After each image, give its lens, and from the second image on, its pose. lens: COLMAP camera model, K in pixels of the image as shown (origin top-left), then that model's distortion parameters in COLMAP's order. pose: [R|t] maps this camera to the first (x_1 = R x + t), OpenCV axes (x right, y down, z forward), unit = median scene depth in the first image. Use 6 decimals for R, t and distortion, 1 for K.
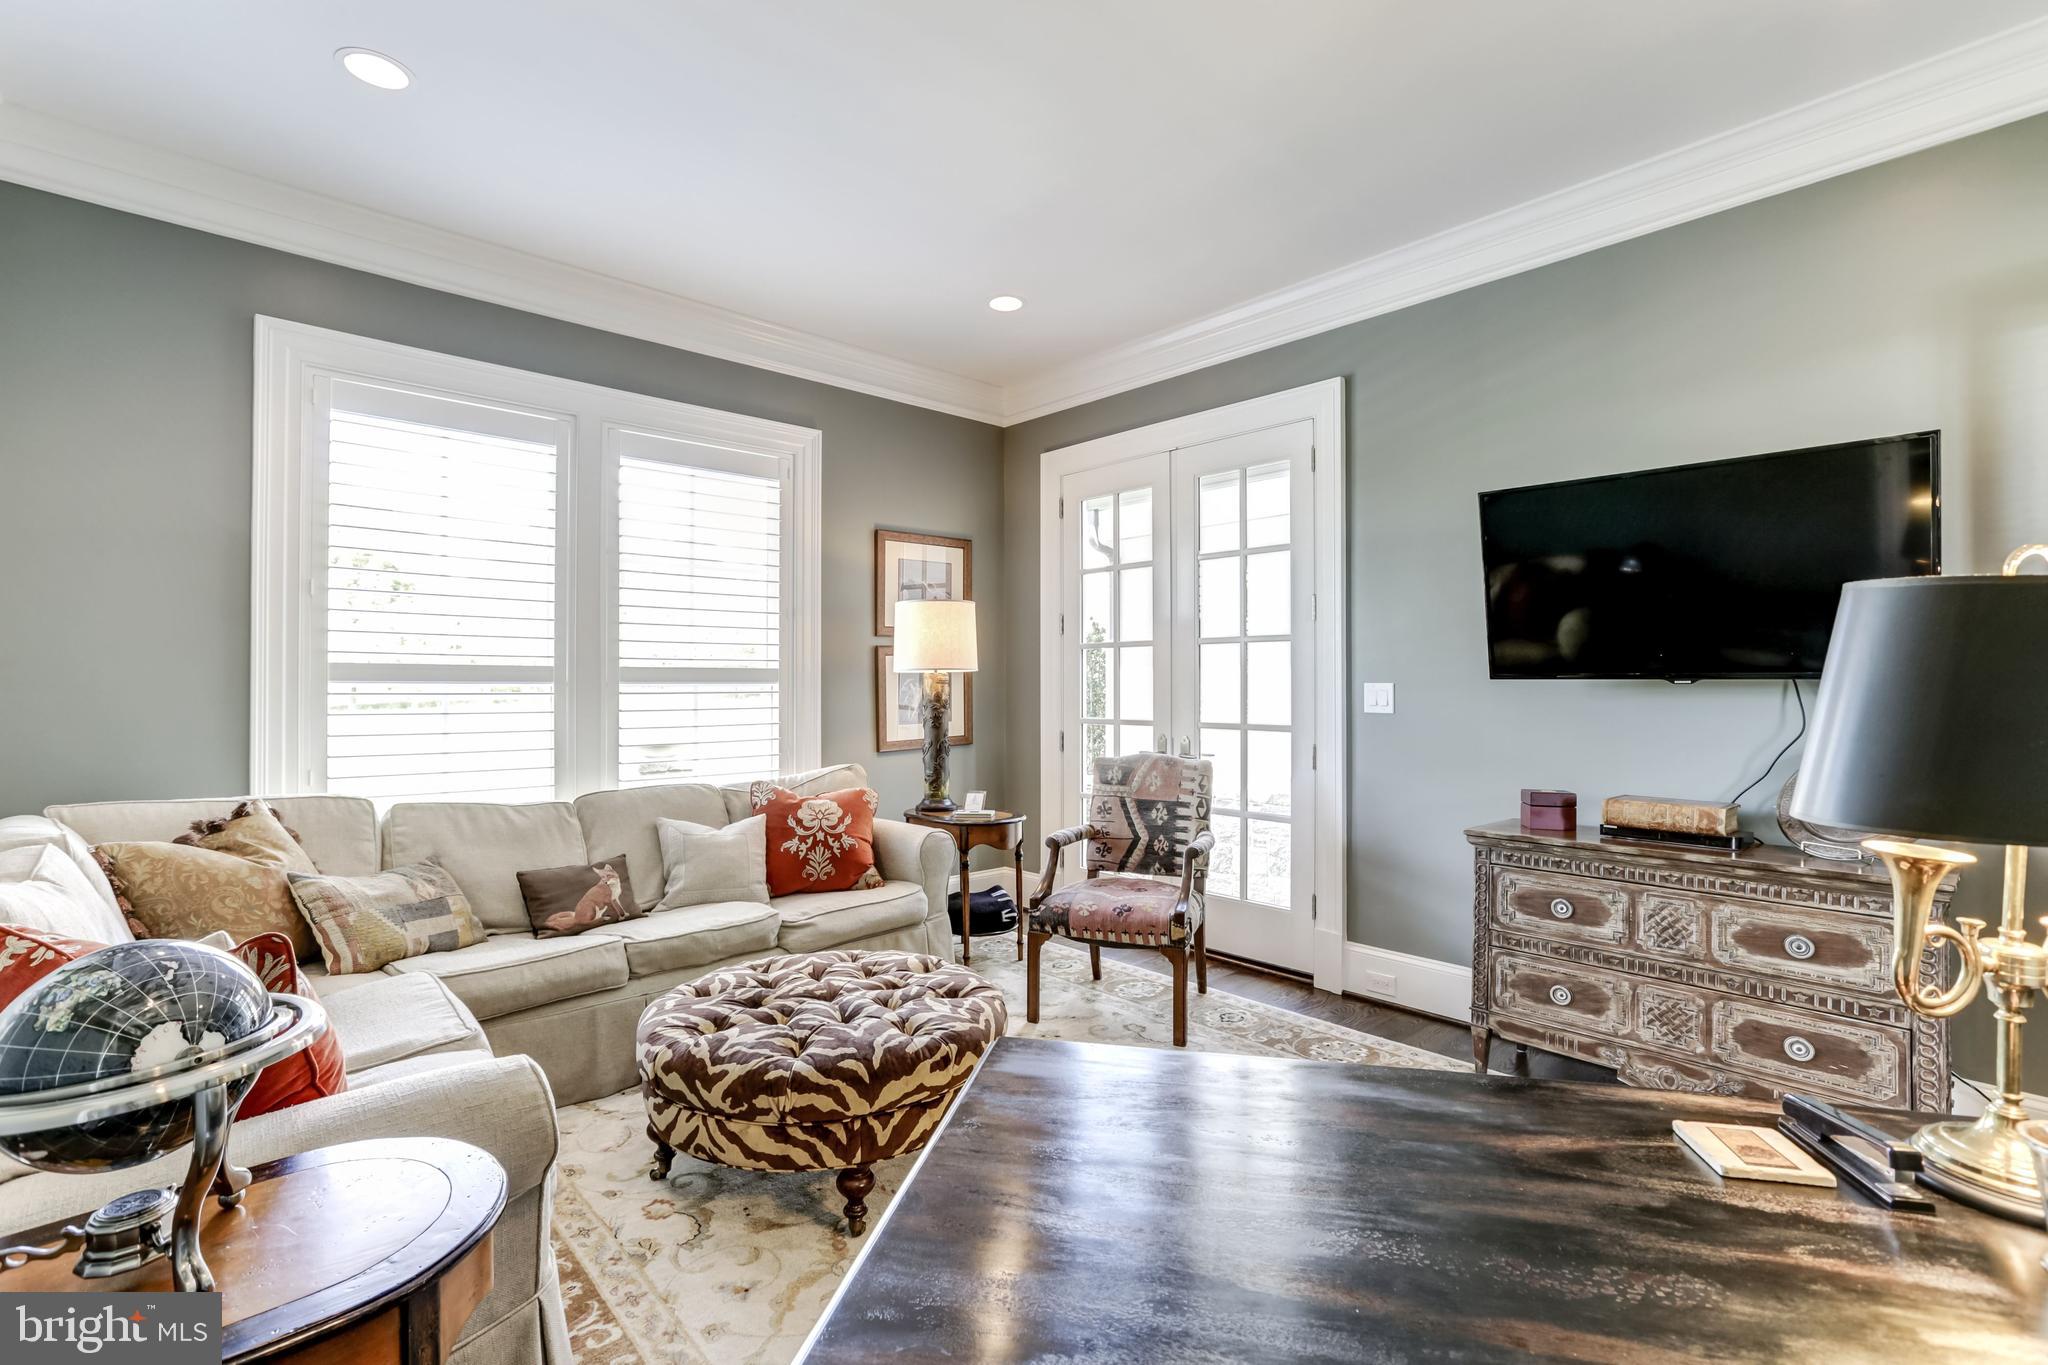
lens RADIAL K [[912.6, 0, 1023.6], [0, 912.6, 678.3], [0, 0, 1]] dist [-0.021839, 0.002414]
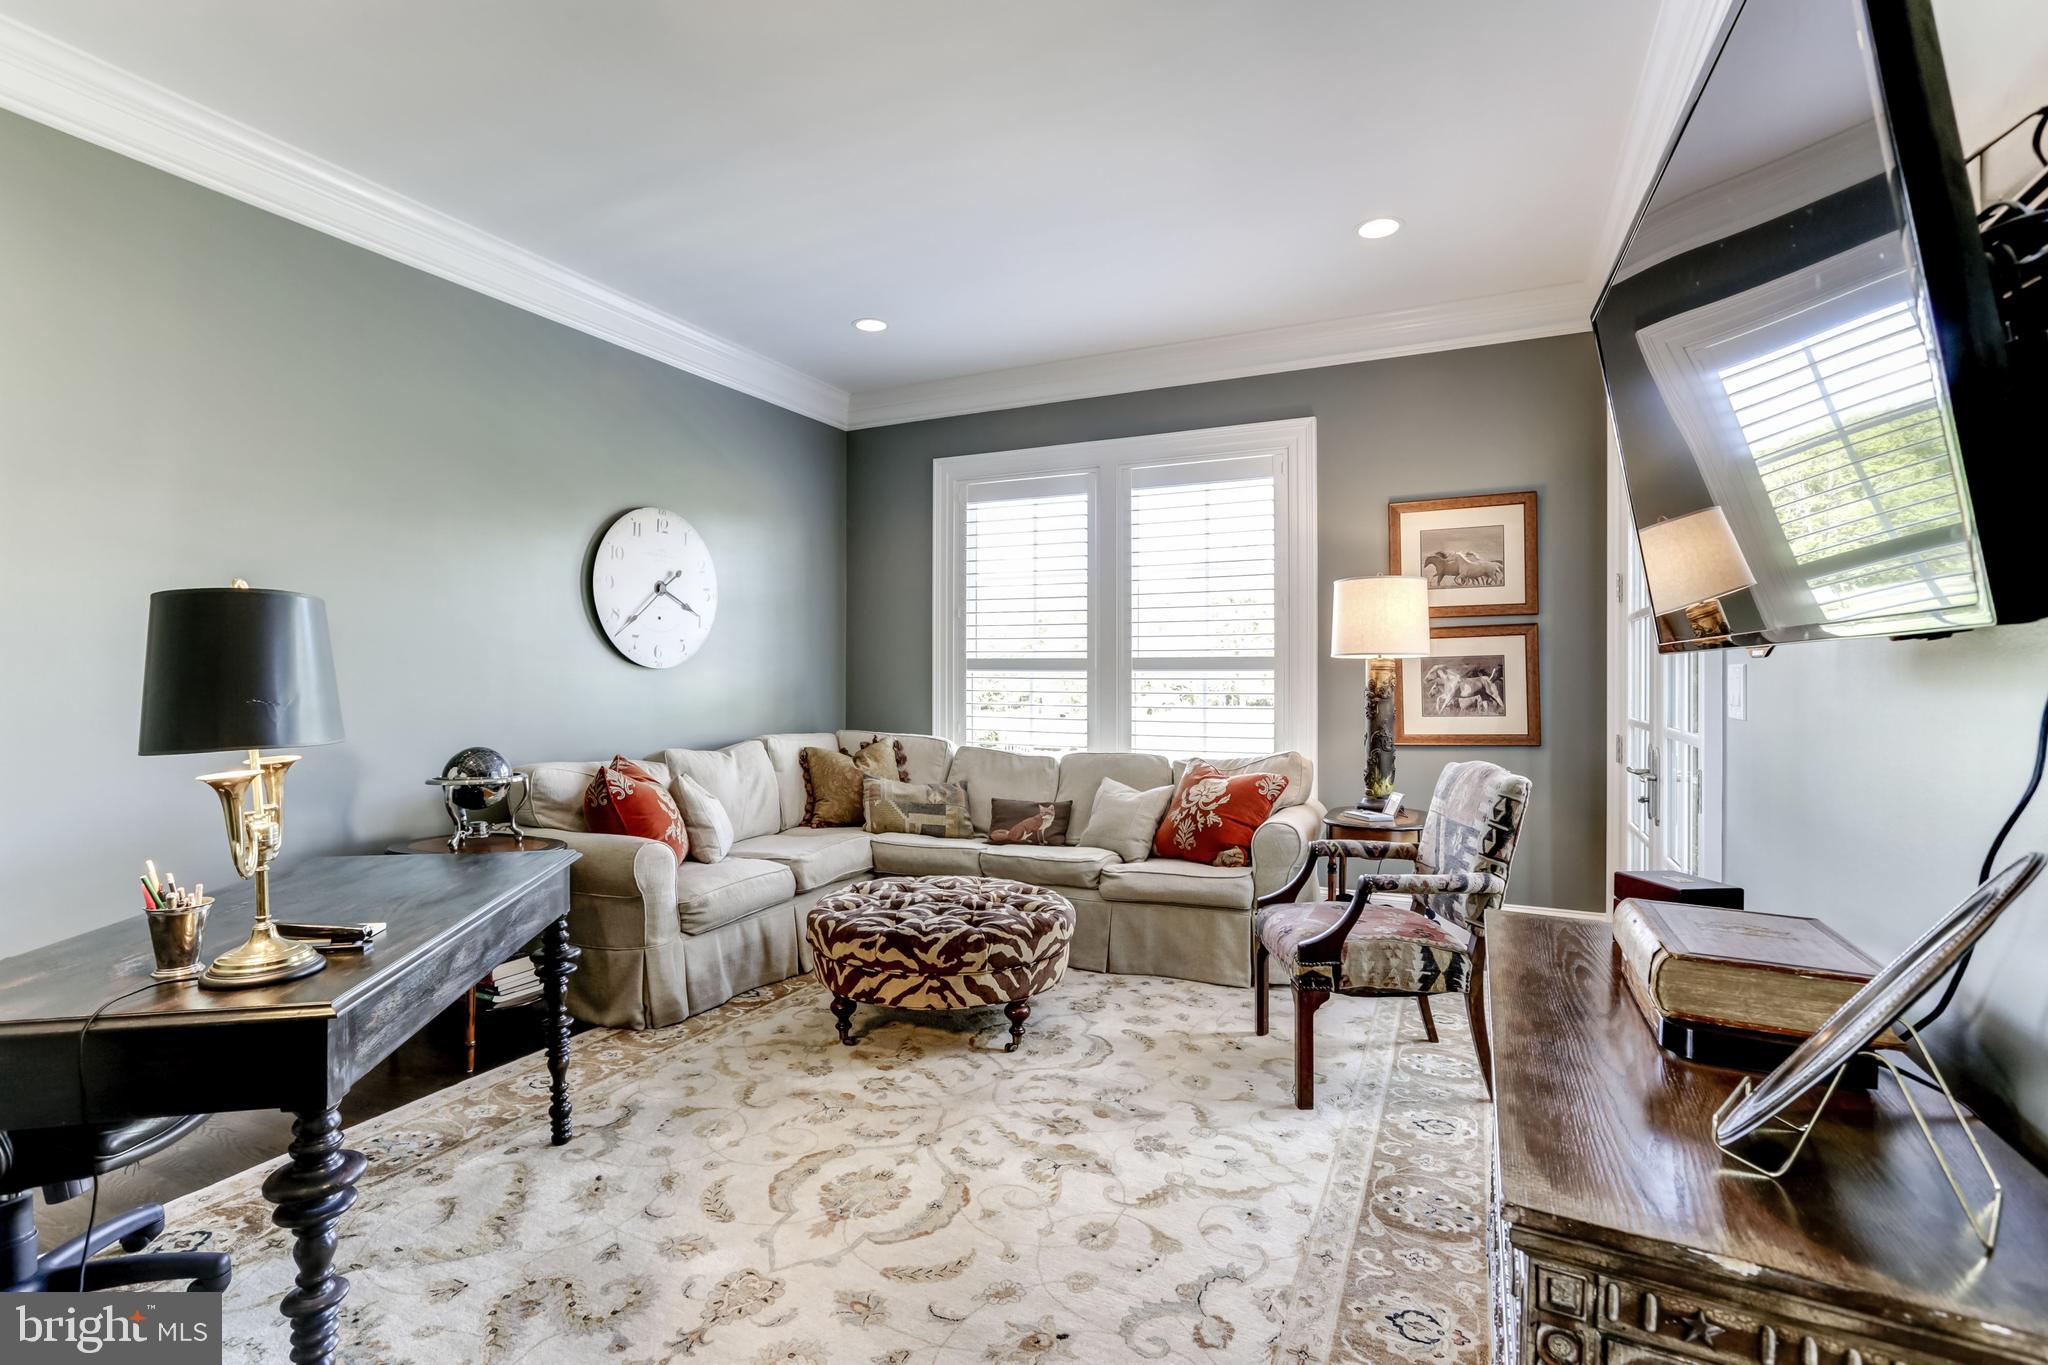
lens RADIAL K [[912.6, 0, 990.6], [0, 912.6, 683.1], [0, 0, 1]] dist [-0.021839, 0.002414]
pose [[0.386577, 0.009537, -0.922208, 0.674422], [0.004482, 0.999915, 0.012220, 0.006484], [0.922246, -0.008858, 0.386501, 0.347242]]
